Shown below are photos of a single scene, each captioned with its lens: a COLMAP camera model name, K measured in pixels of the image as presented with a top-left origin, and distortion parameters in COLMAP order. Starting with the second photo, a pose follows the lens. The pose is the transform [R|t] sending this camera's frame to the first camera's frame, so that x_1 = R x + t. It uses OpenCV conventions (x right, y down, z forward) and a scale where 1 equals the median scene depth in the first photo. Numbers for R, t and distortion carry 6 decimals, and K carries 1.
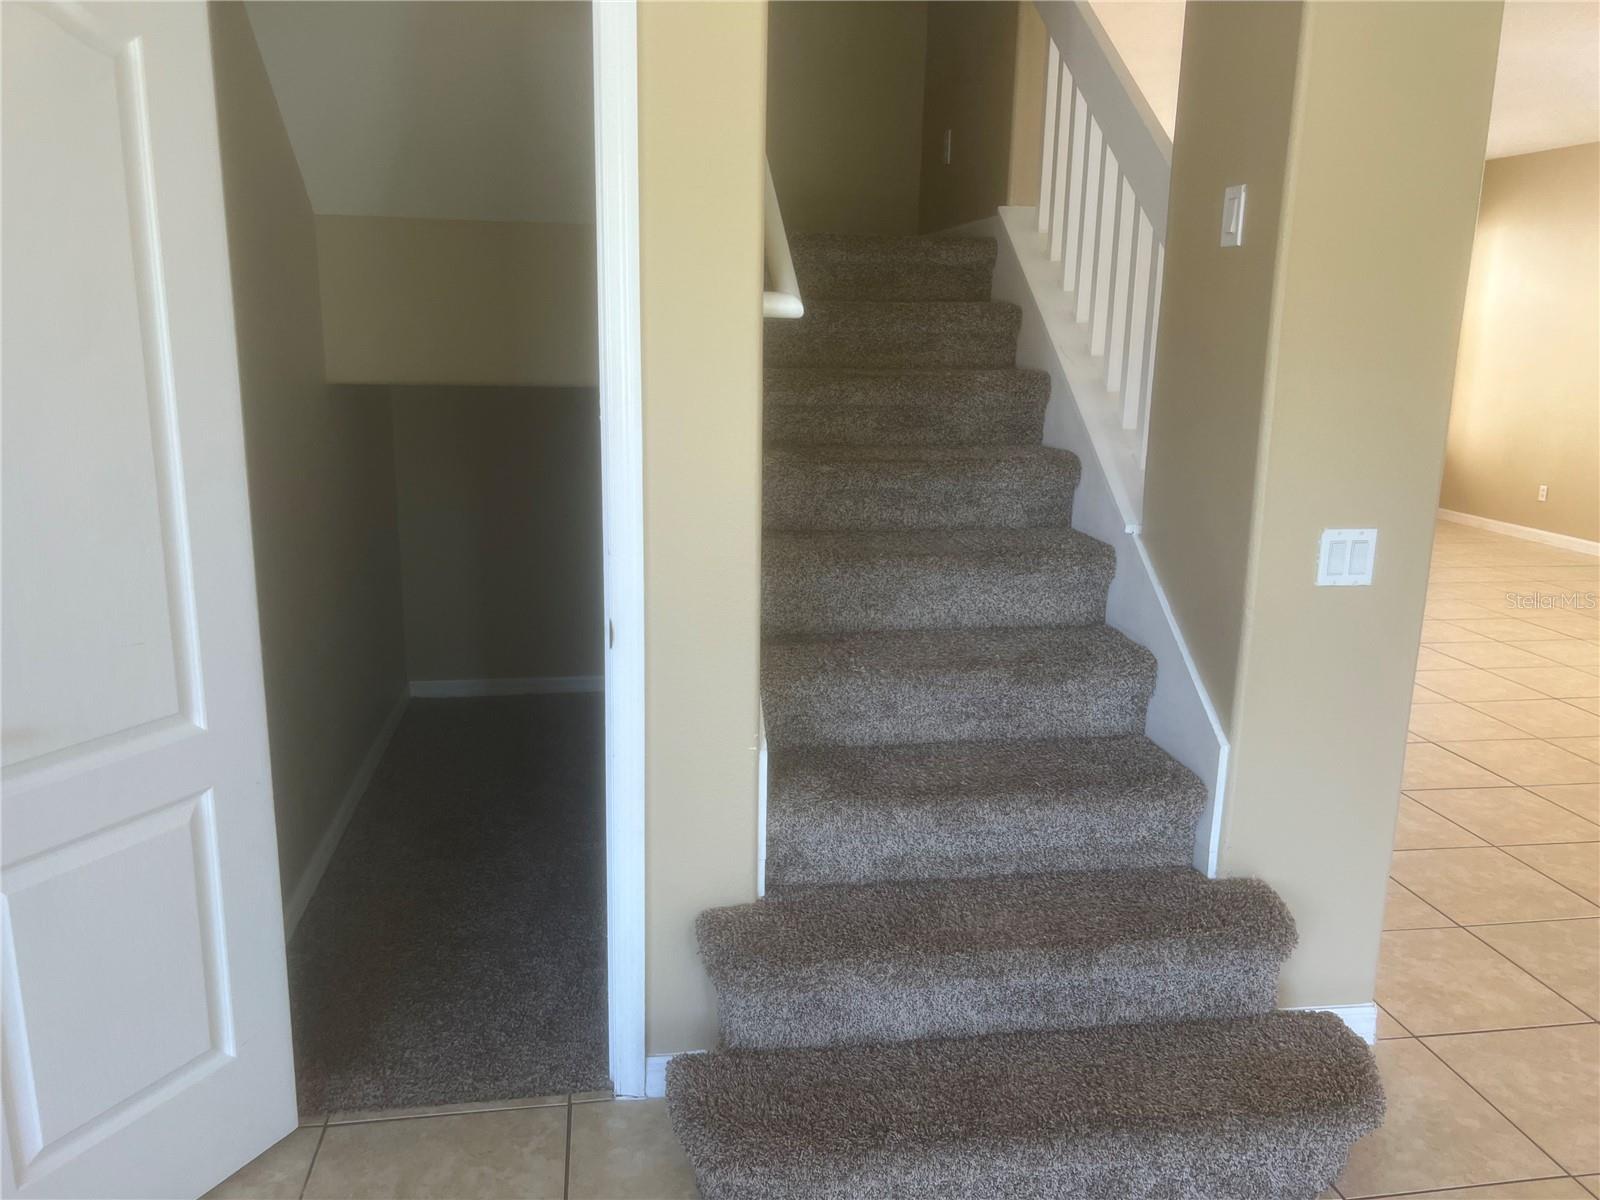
lens RADIAL K [[1211.7, 0, 802.4], [0, 1211.7, 581.0], [0, 0, 1]] dist [0.074933, -0.065413]
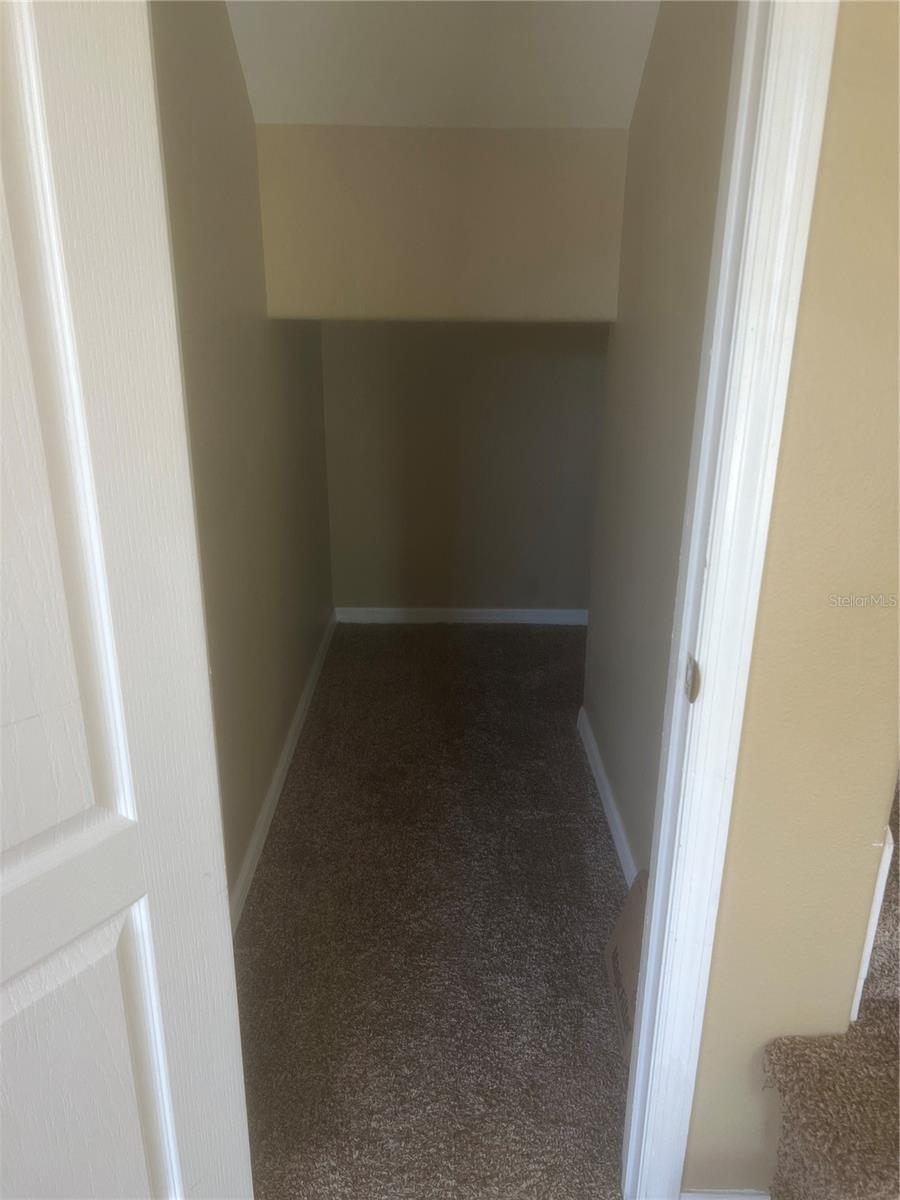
lens RADIAL K [[908.8, 0, 447.0], [0, 908.8, 565.8], [0, 0, 1]] dist [0.074933, -0.065413]
pose [[0.988057, 0.031048, -0.150925, -0.179143], [-0.016374, 0.995099, 0.097517, -0.055671], [0.153213, -0.093881, 0.983724, 0.398423]]
